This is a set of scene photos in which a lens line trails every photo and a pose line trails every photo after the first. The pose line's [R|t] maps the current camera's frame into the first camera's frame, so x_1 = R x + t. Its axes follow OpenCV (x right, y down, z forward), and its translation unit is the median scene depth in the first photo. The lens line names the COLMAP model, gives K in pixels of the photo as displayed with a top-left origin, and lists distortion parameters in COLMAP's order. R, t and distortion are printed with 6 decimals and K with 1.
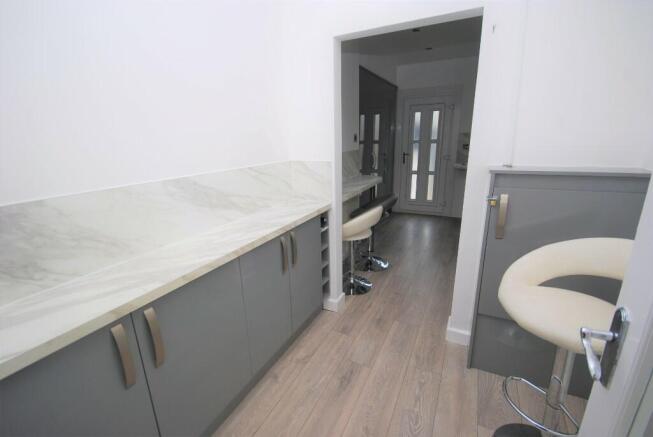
lens RADIAL K [[292.4, 0, 326.5], [0, 292.4, 218.5], [0, 0, 1]] dist [0.000761, 0.000026]
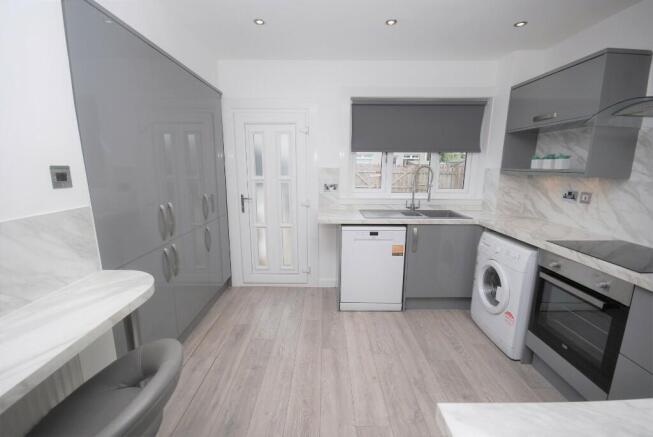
lens RADIAL K [[290.7, 0, 323.7], [0, 290.7, 221.7], [0, 0, 1]] dist [-0.000679, -0.000422]
pose [[0.888074, -0.052820, 0.456655, 0.135165], [0.091633, 0.993782, -0.063253, -0.115804], [-0.450474, 0.098018, 0.887392, 0.379679]]
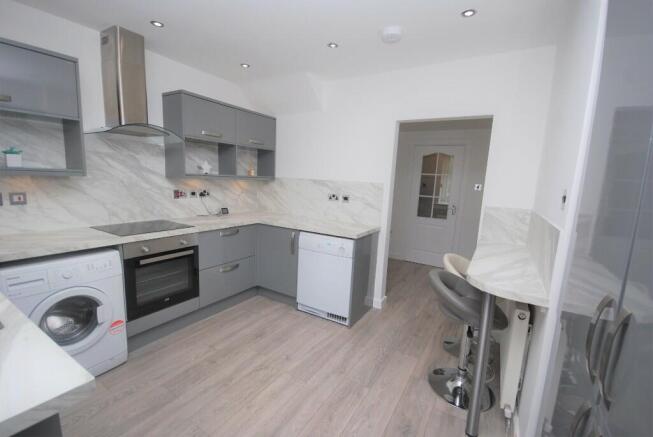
lens RADIAL K [[290.7, 0, 323.7], [0, 290.7, 221.7], [0, 0, 1]] dist [-0.000679, -0.000422]
pose [[-0.997183, -0.025020, 0.070707, 0.411626], [0.006397, 0.910911, 0.412553, -0.493666], [-0.074730, 0.411844, -0.908185, 1.689617]]
